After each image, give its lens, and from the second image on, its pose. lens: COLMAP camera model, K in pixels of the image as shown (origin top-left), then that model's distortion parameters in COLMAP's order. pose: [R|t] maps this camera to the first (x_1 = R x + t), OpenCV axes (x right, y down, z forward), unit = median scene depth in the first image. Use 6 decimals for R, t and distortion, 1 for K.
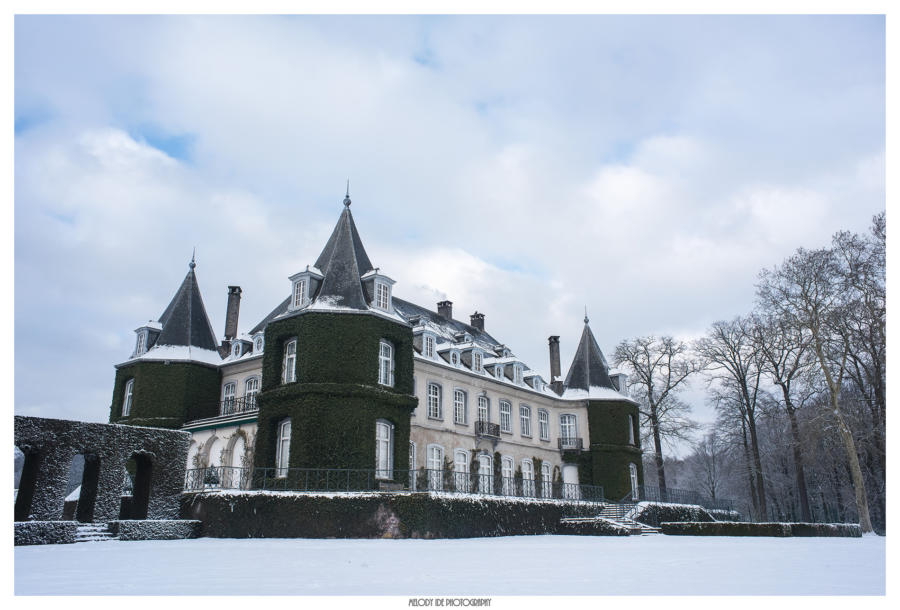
lens RADIAL K [[686.9, 0, 450.0], [0, 686.9, 305.0], [0, 0, 1]] dist [-0.095206, -0.000081]
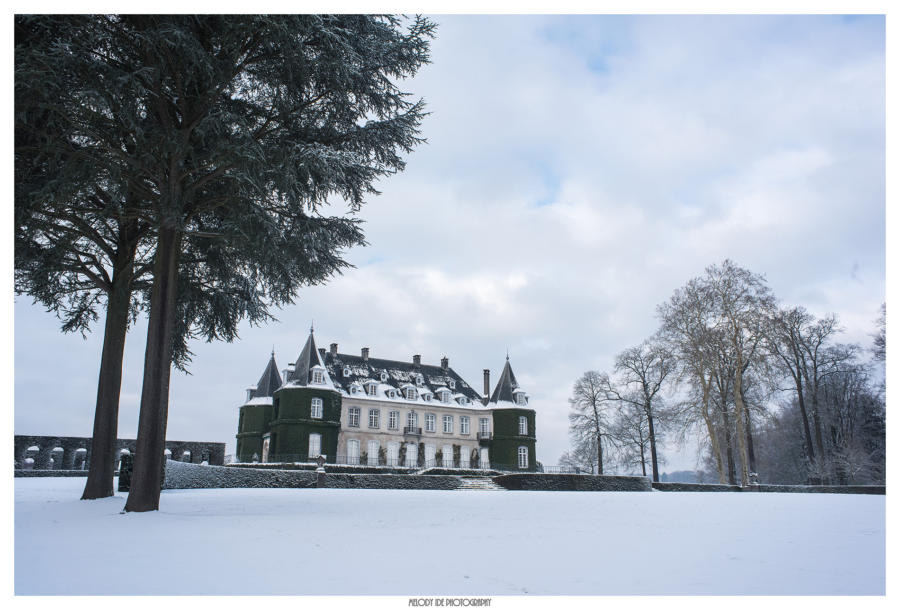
lens RADIAL K [[686.9, 0, 450.0], [0, 686.9, 305.0], [0, 0, 1]] dist [-0.095206, -0.000081]
pose [[0.935925, -0.095961, -0.338874, 0.814874], [0.105800, 0.994331, 0.010636, -0.170444], [0.335932, -0.045807, 0.940772, -0.716714]]
